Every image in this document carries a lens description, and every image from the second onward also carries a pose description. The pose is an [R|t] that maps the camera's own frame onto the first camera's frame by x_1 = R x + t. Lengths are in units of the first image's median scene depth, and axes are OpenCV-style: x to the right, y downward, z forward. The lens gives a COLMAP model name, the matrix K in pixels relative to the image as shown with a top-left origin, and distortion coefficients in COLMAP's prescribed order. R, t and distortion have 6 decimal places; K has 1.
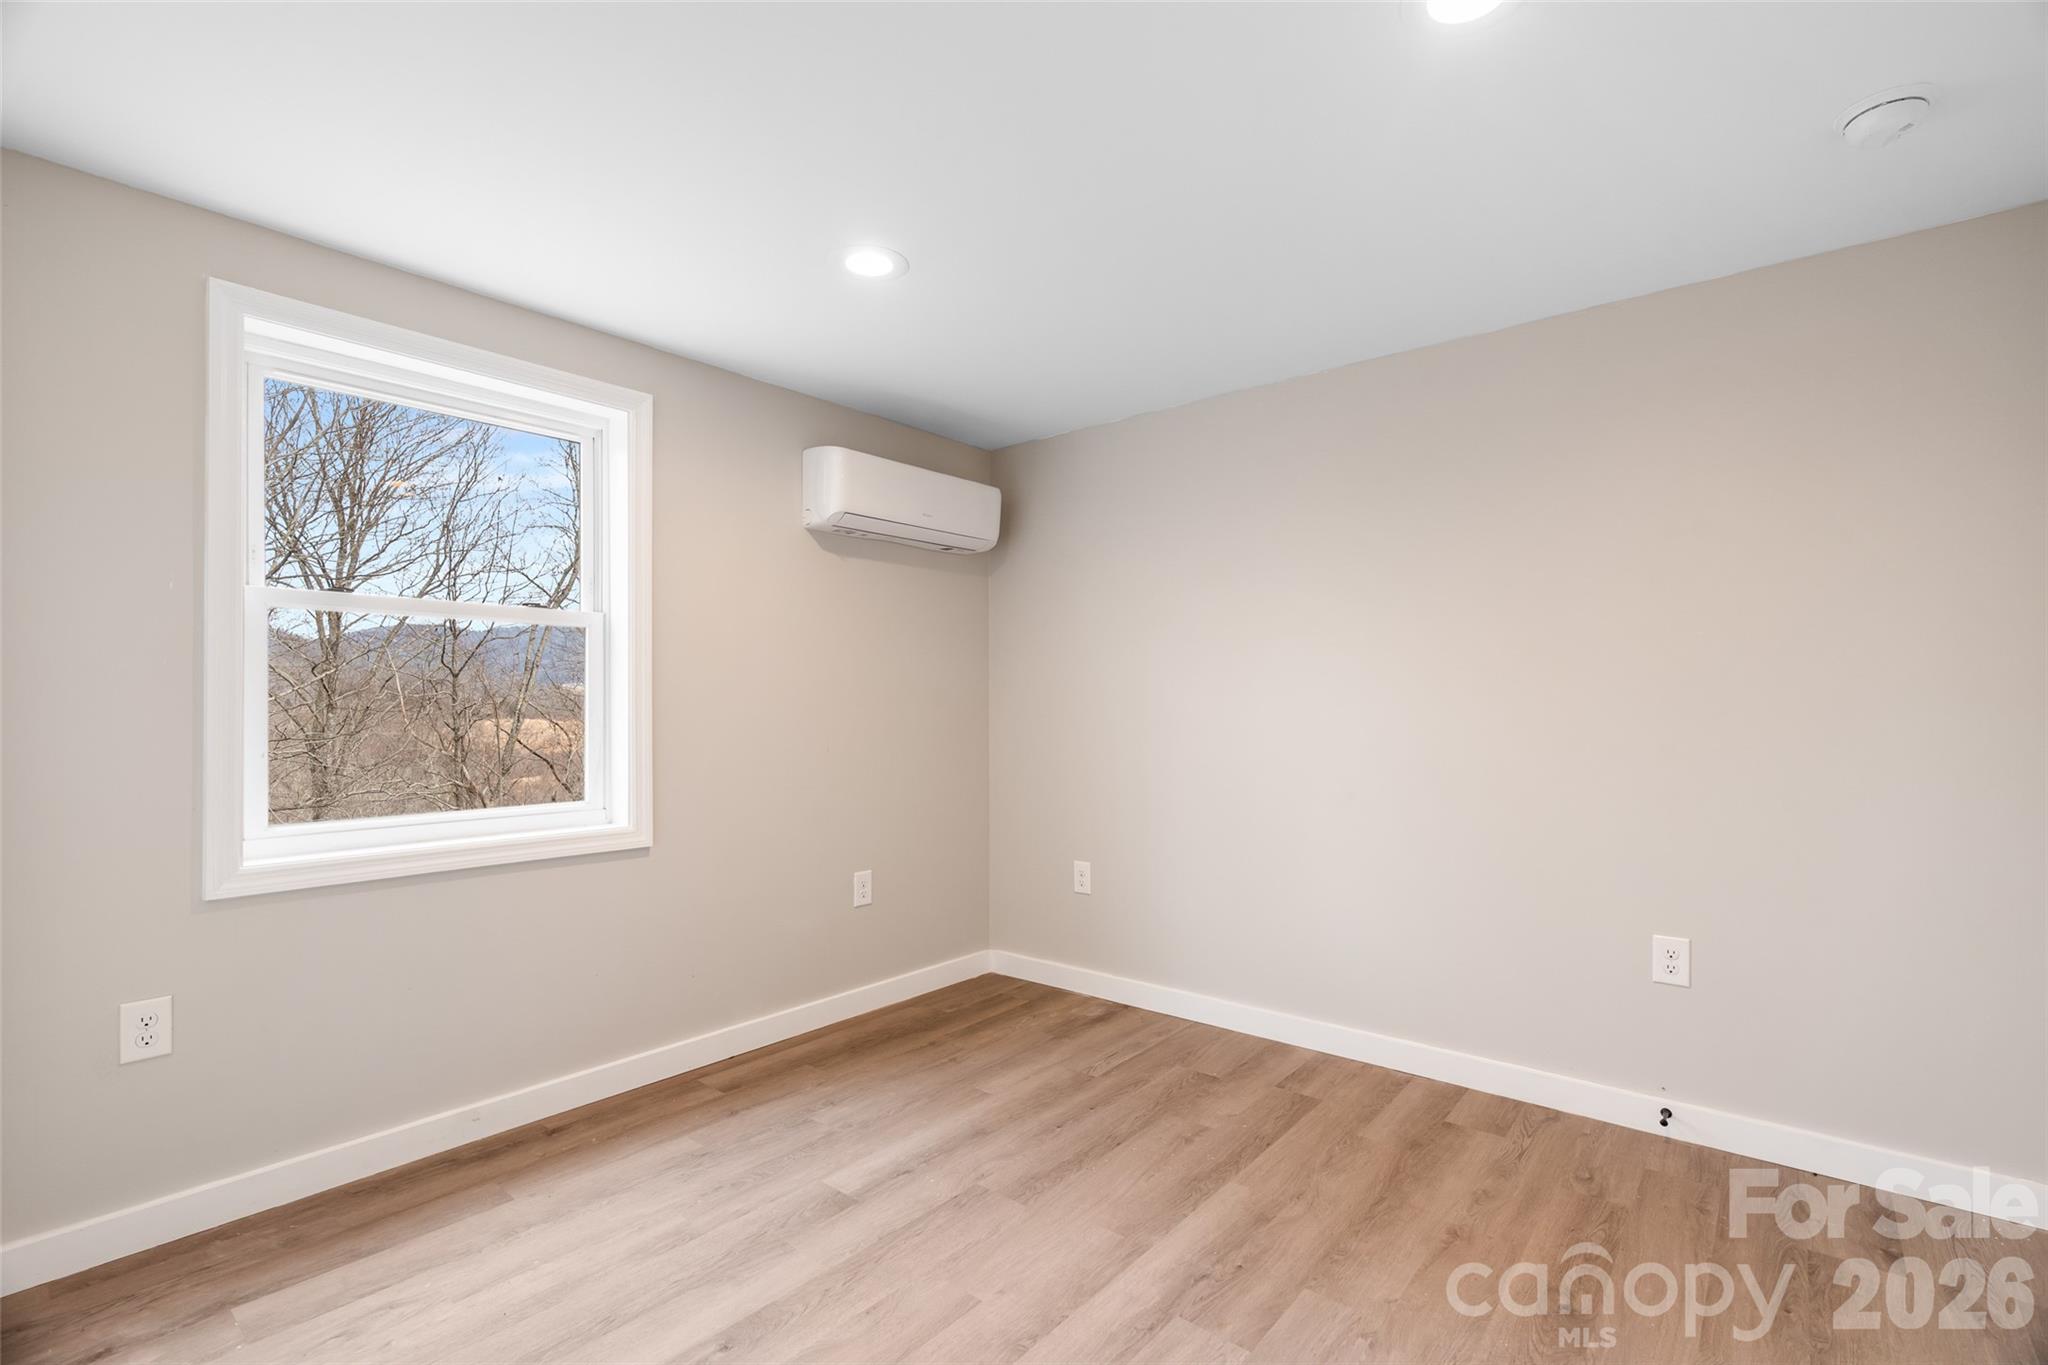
lens RADIAL K [[927.5, 0, 1017.1], [0, 927.5, 694.4], [0, 0, 1]] dist [-0.017244, 0.007717]
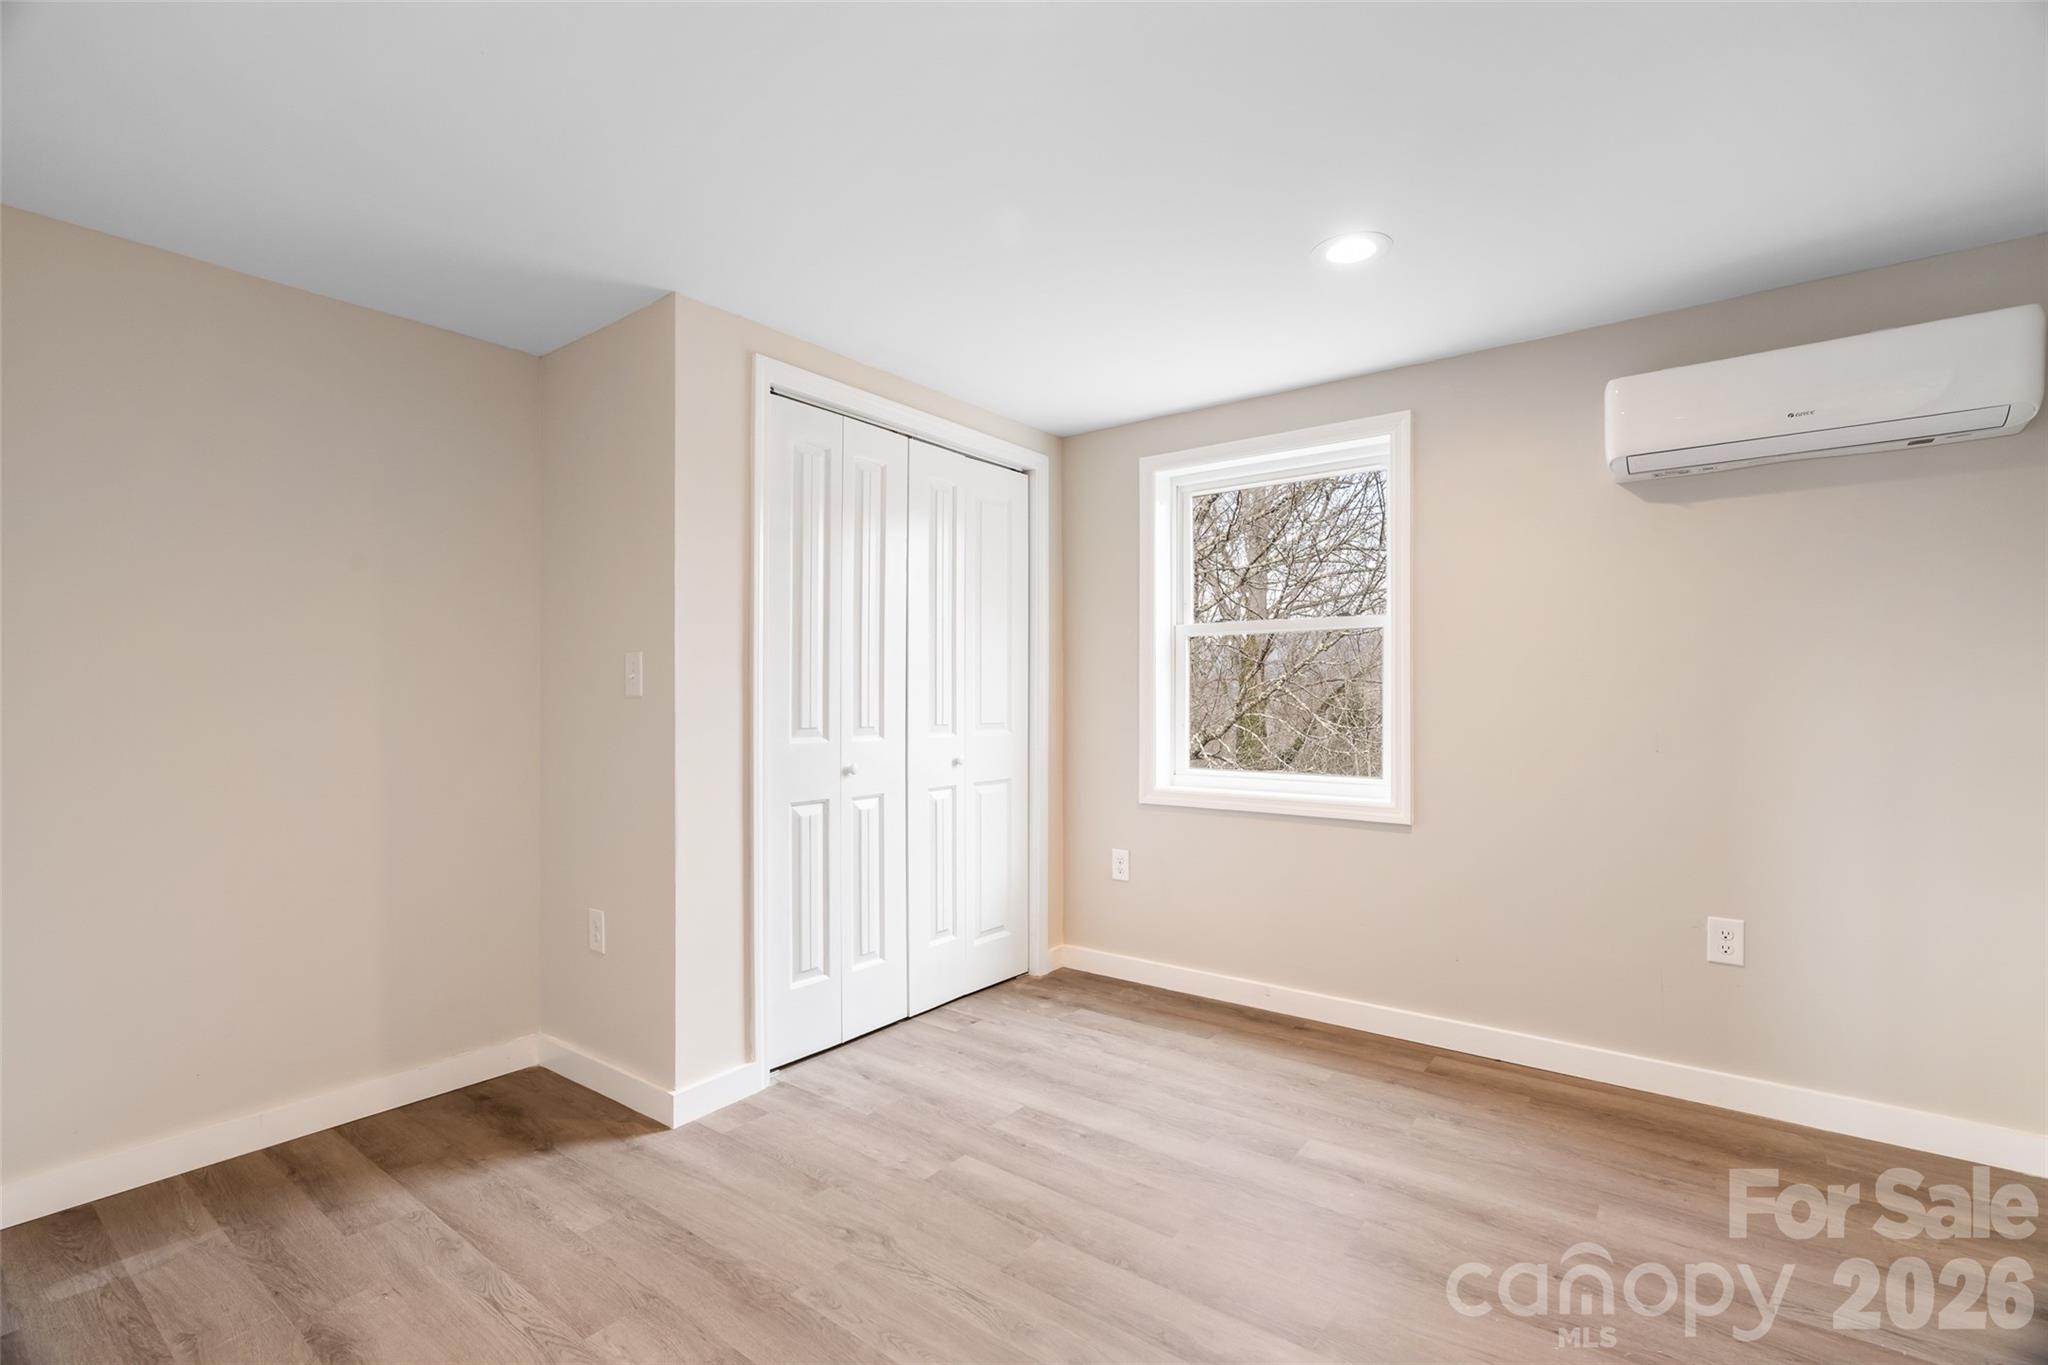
lens RADIAL K [[927.5, 0, 1016.4], [0, 927.5, 687.7], [0, 0, 1]] dist [-0.017244, 0.007717]
pose [[0.039019, -0.004032, -0.999230, 0.765120], [0.015282, 0.999877, -0.003438, -0.000660], [0.999122, -0.015136, 0.039076, 0.560521]]
